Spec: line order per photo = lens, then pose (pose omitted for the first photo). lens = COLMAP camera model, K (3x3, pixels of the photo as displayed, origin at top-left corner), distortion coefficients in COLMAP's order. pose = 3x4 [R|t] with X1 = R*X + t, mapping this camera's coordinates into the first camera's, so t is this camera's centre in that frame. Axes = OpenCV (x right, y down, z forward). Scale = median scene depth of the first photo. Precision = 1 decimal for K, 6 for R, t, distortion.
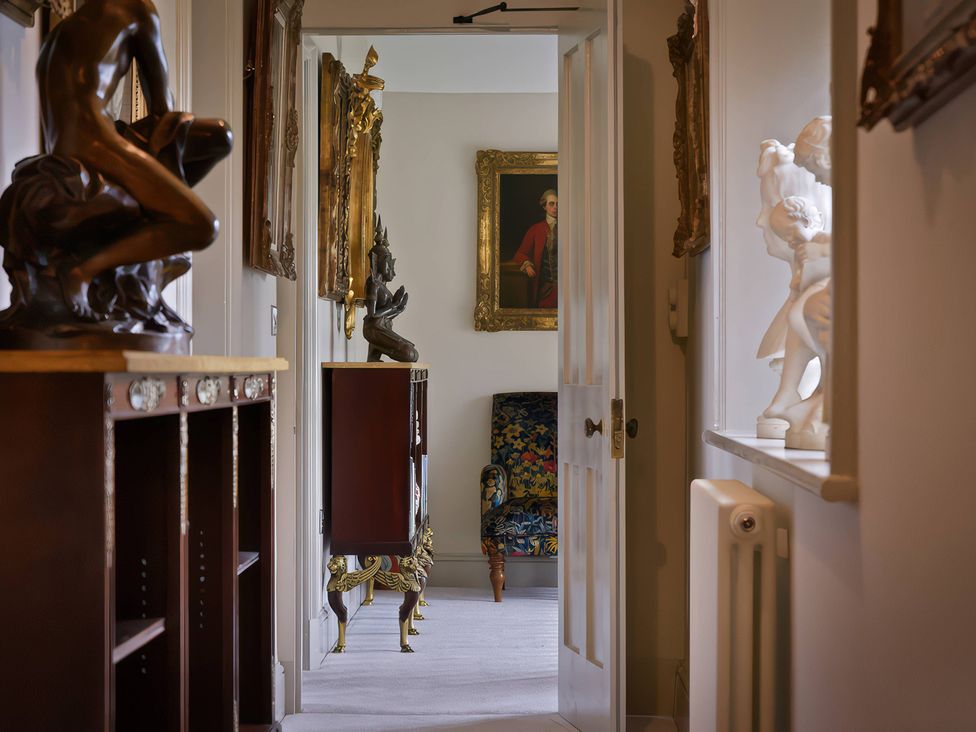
lens RADIAL K [[478.4, 0, 493.8], [0, 478.4, 365.5], [0, 0, 1]] dist [0.000342, -0.000085]
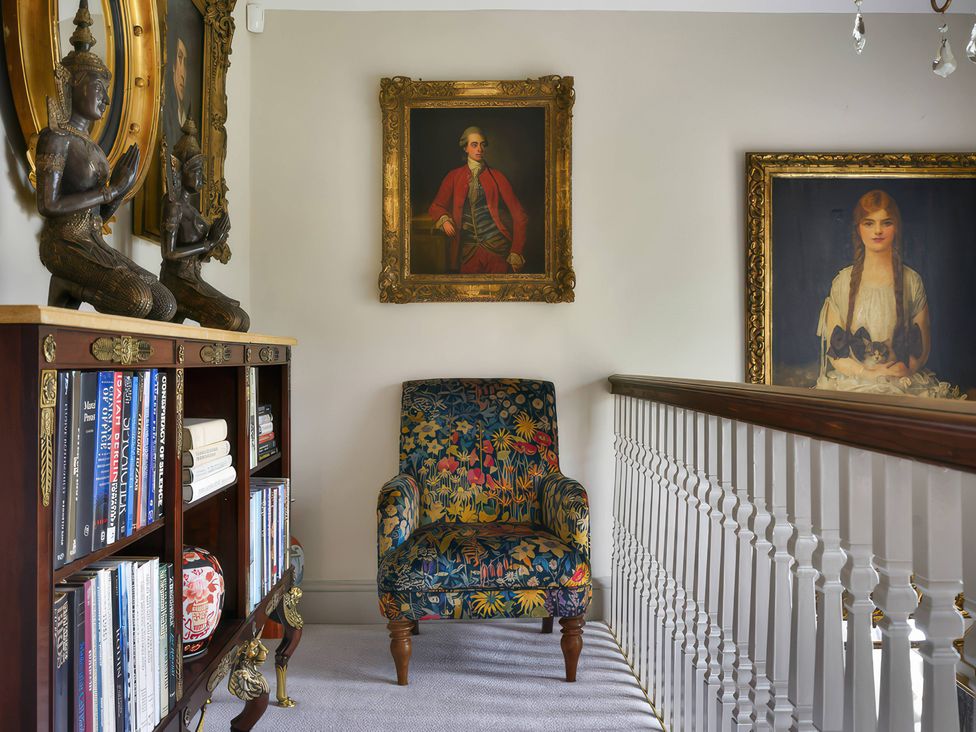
lens RADIAL K [[478.4, 0, 493.8], [0, 478.4, 365.5], [0, 0, 1]] dist [0.000342, -0.000085]
pose [[0.987355, -0.013079, 0.157981, 0.026319], [0.007983, 0.999428, 0.032854, 0.009878], [-0.158321, -0.031177, 0.986895, 0.231088]]
